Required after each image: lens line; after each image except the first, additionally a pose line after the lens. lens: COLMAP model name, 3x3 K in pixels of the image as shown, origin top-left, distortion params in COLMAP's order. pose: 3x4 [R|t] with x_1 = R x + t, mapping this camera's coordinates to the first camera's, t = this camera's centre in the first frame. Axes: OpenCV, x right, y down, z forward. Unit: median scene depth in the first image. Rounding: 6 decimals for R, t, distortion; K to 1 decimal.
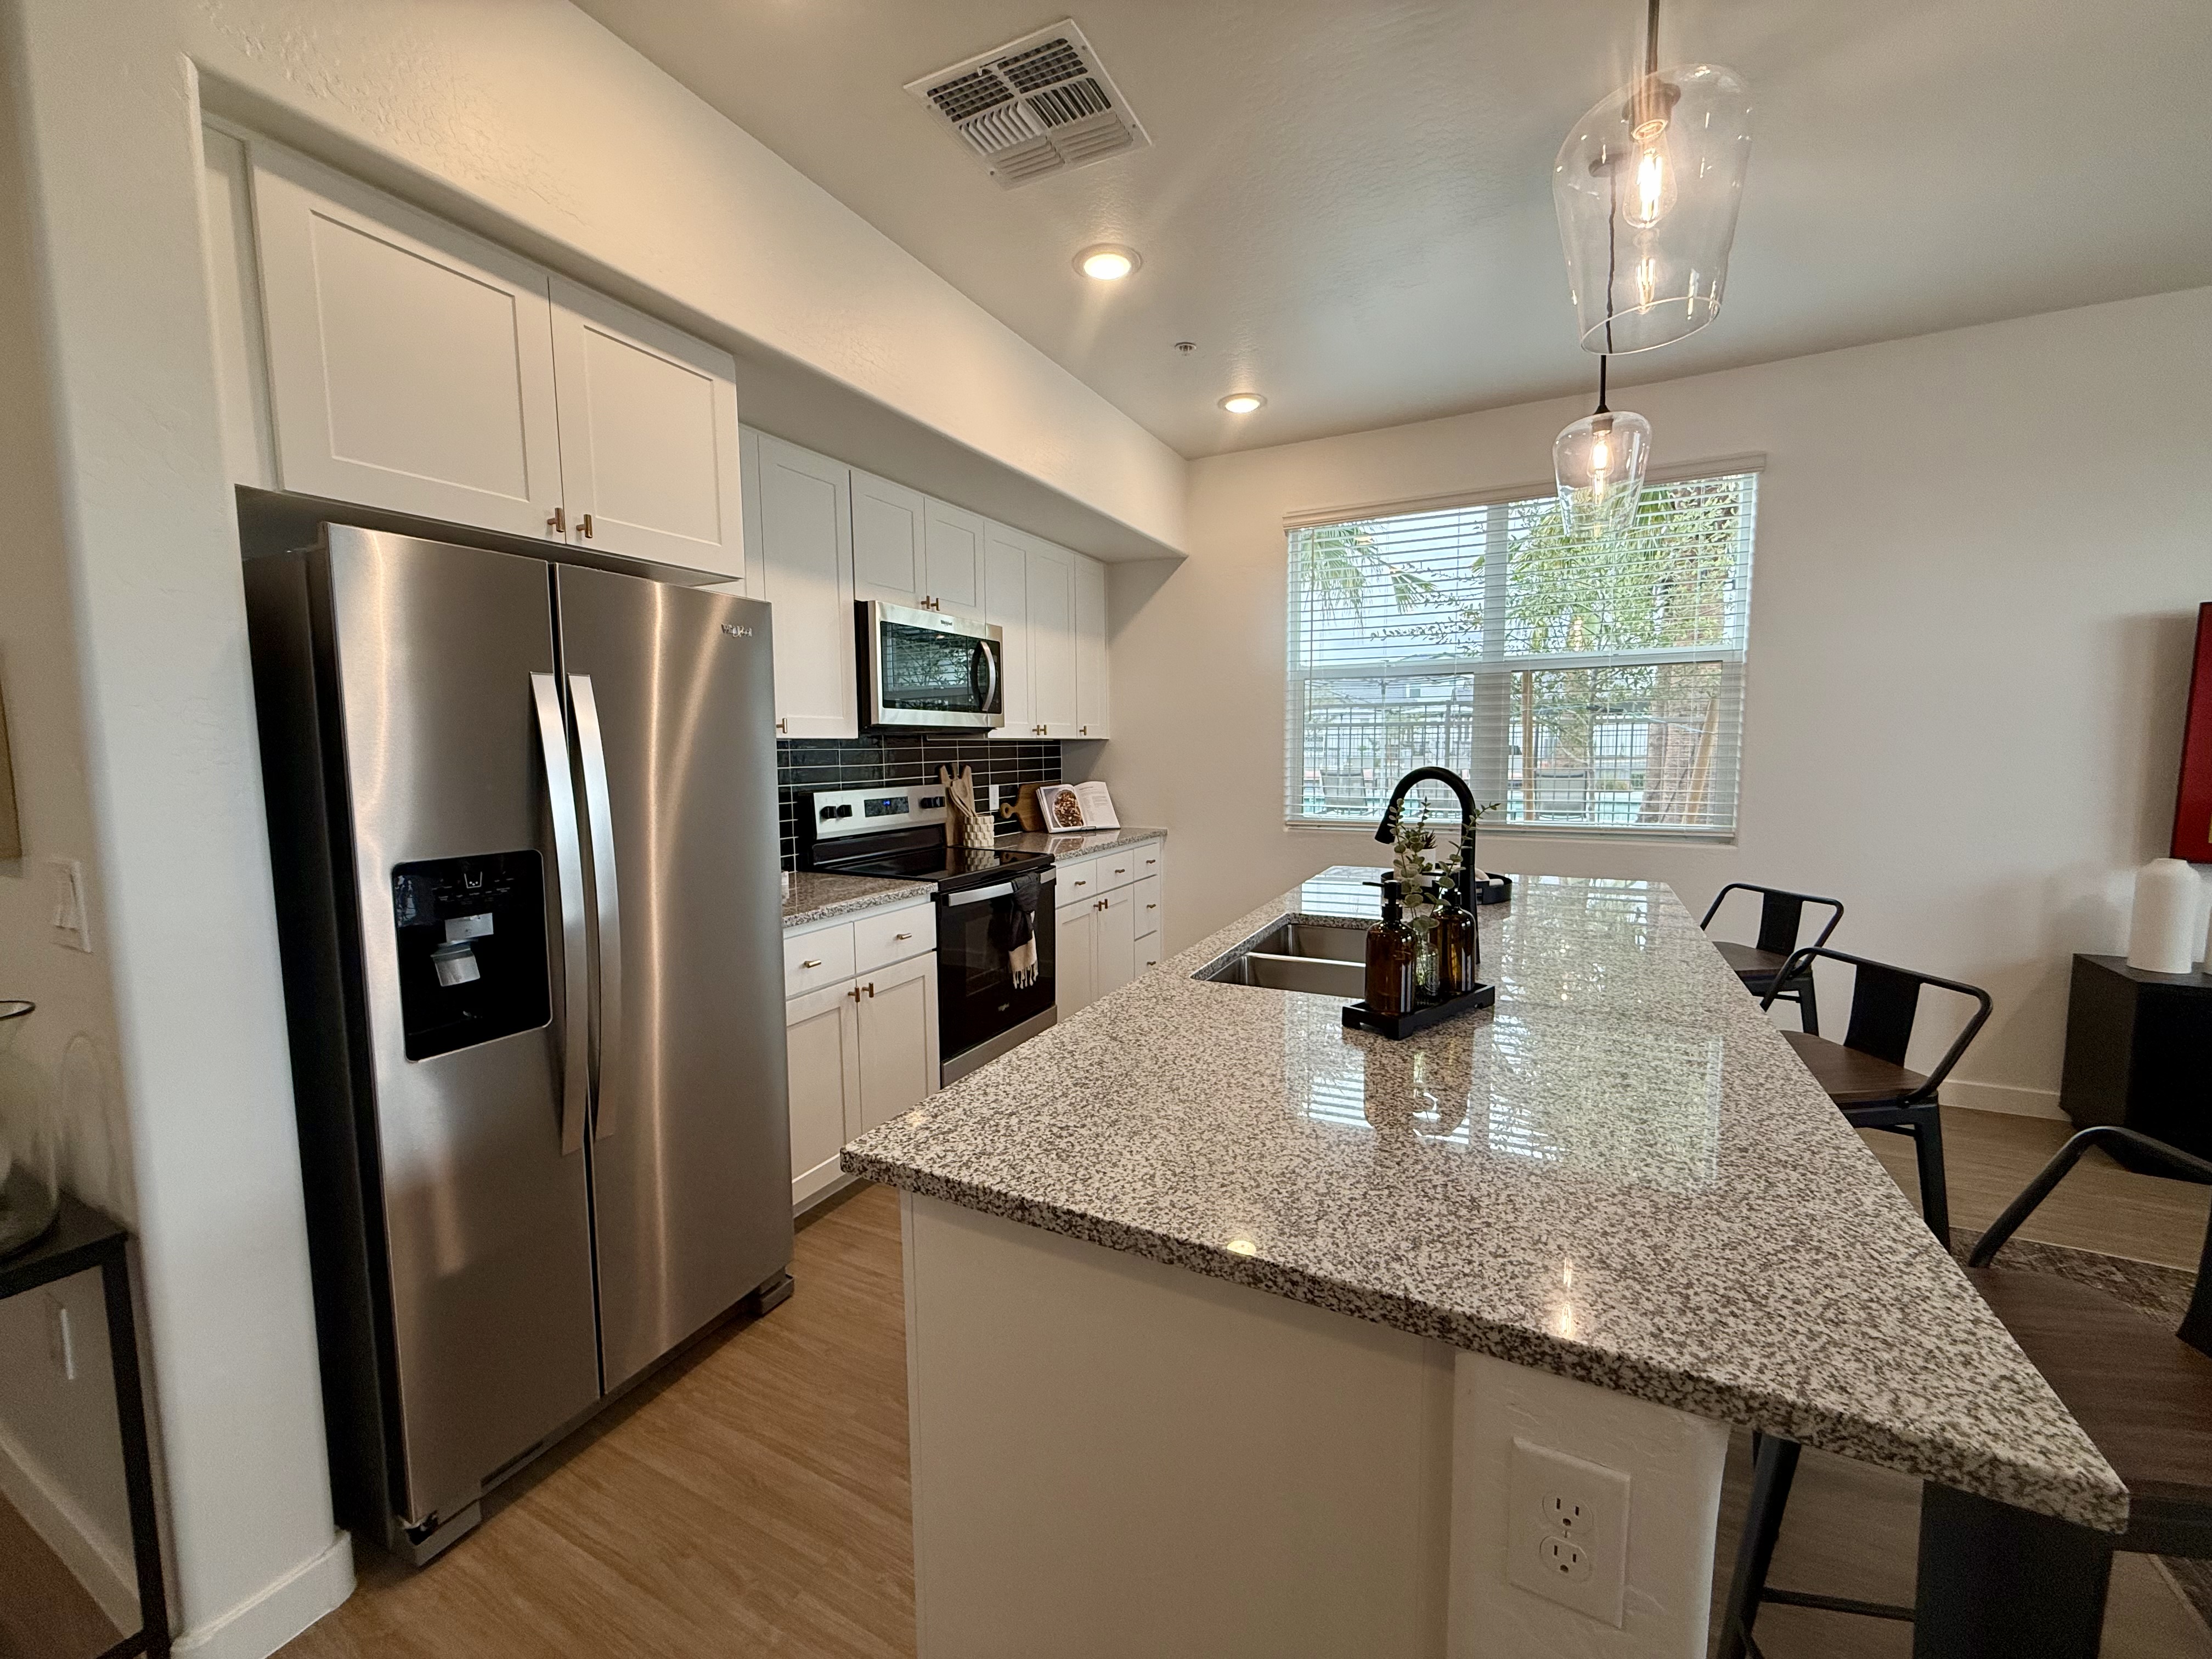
lens RADIAL K [[882.2, 0, 1100.6], [0, 882.2, 825.0], [0, 0, 1]] dist [-0.000219, -0.000111]
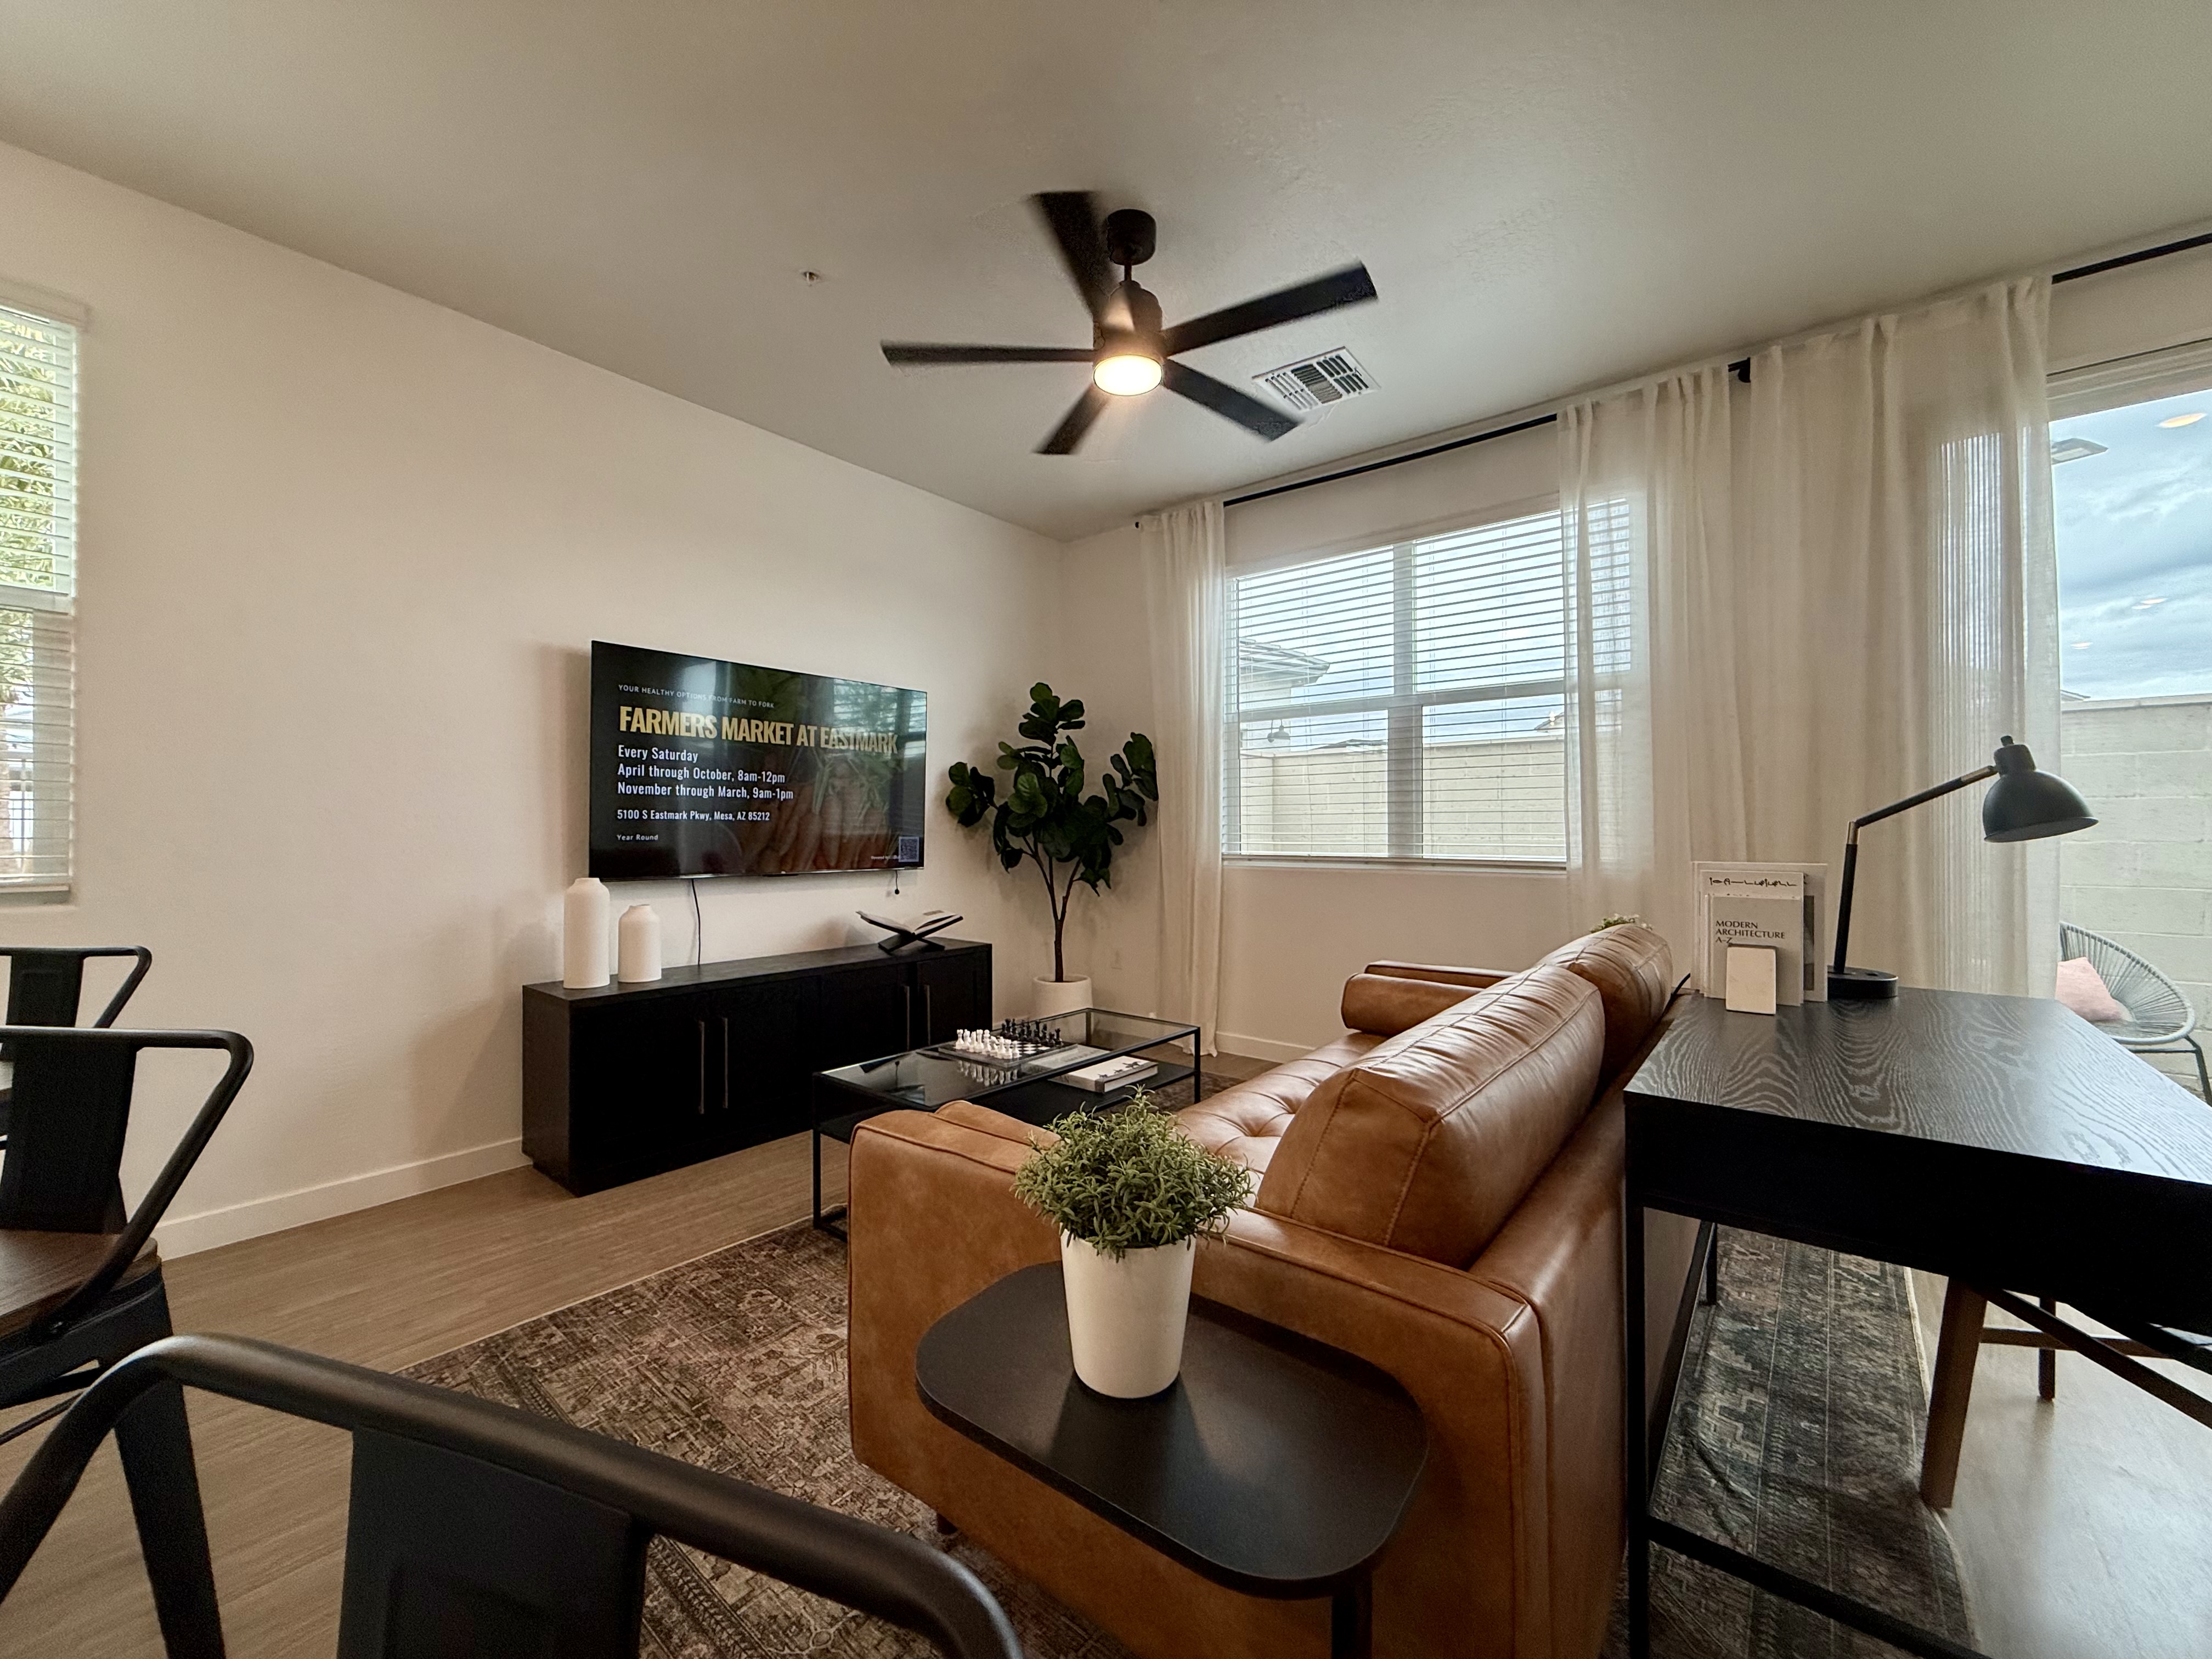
lens RADIAL K [[882.2, 0, 1101.4], [0, 882.2, 831.2], [0, 0, 1]] dist [-0.000219, -0.000111]
pose [[0.188271, 0.018273, 0.981947, 0.284966], [0.091076, 0.995194, -0.035982, 0.072002], [-0.977885, 0.096206, 0.185702, 0.195353]]
